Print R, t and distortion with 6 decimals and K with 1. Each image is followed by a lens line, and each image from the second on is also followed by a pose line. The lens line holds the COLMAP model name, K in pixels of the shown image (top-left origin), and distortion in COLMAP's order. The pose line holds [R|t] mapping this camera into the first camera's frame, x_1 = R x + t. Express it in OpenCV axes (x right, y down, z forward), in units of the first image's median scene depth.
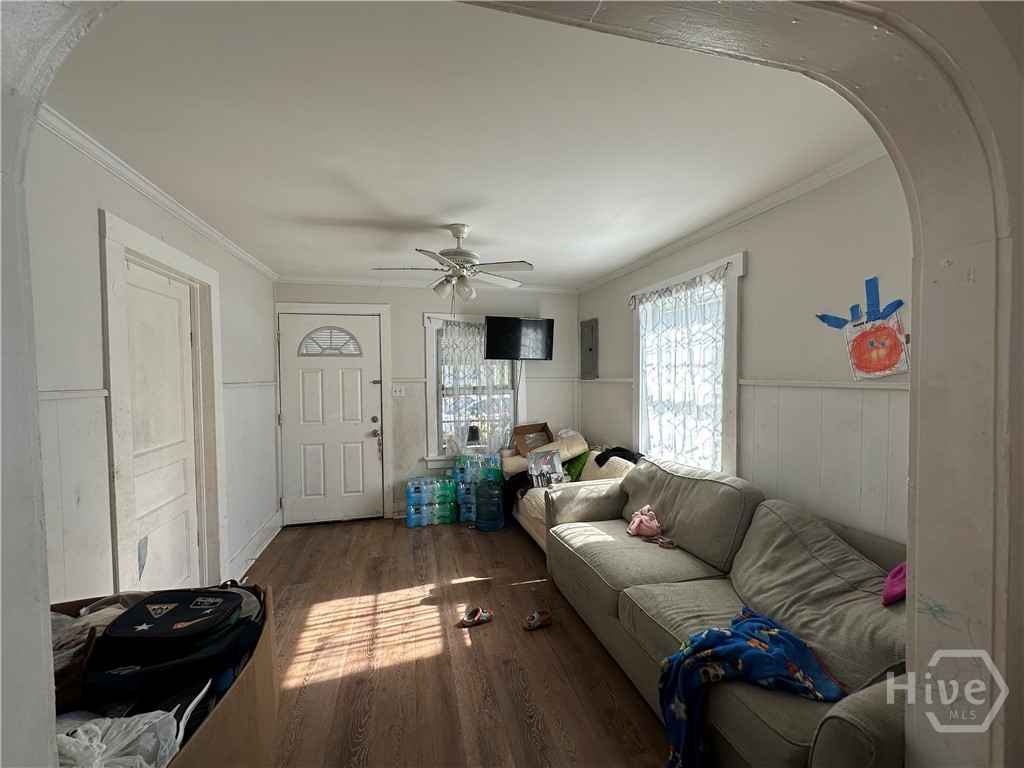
lens RADIAL K [[407.6, 0, 513.0], [0, 407.6, 385.7], [0, 0, 1]] dist [-0.002283, 0.000156]
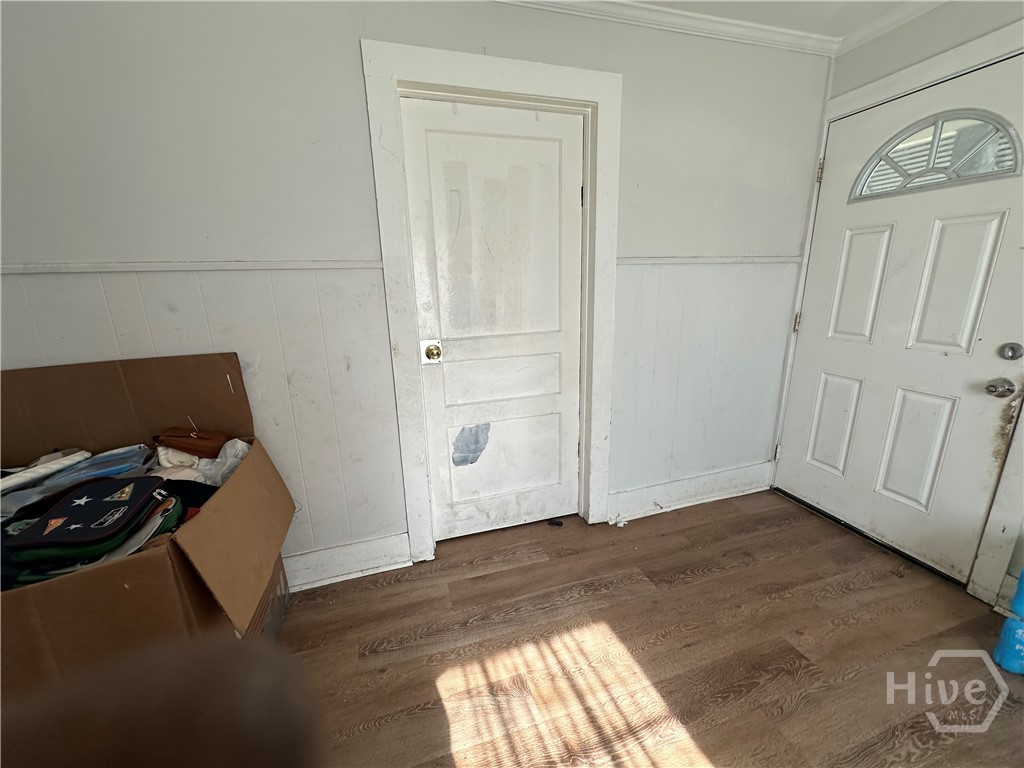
lens RADIAL K [[407.6, 0, 513.0], [0, 407.6, 385.7], [0, 0, 1]] dist [-0.002283, 0.000156]
pose [[0.054598, 0.259530, -0.964190, 0.007668], [-0.004074, 0.965681, 0.259700, 0.030193], [0.998500, -0.010251, 0.053782, 0.892184]]
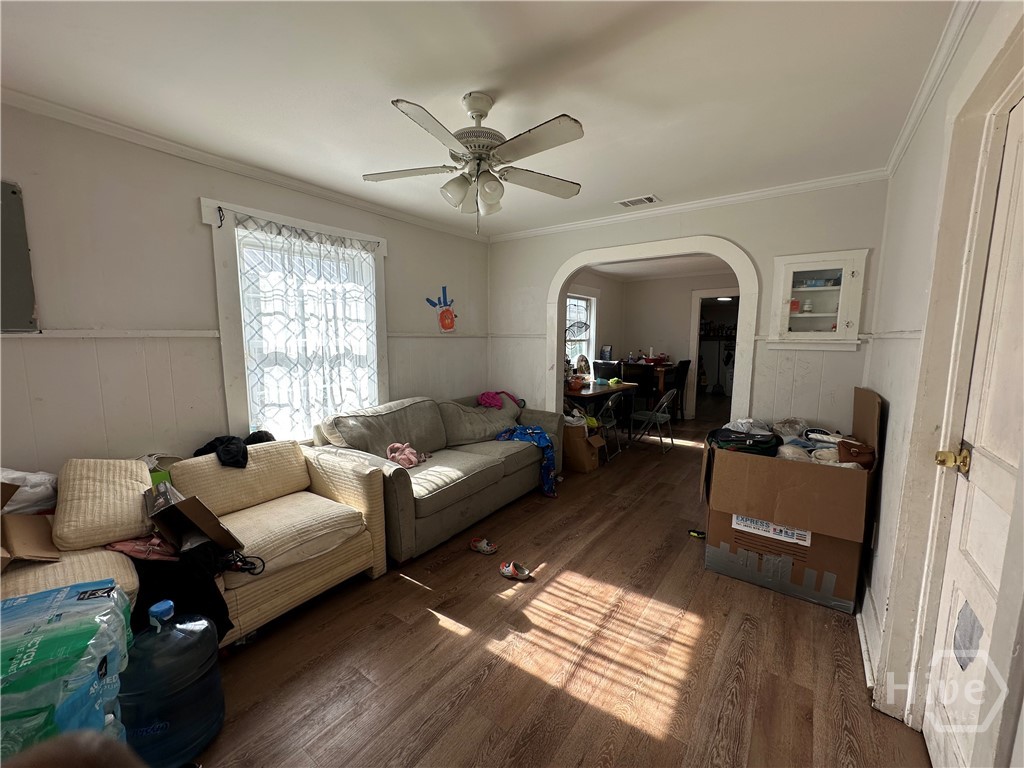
lens RADIAL K [[407.6, 0, 513.0], [0, 407.6, 385.7], [0, 0, 1]] dist [-0.002283, 0.000156]
pose [[-0.633778, -0.084838, 0.768849, -0.793138], [0.023890, 0.991346, 0.129082, -0.005352], [-0.773146, 0.100177, -0.626266, 1.550831]]
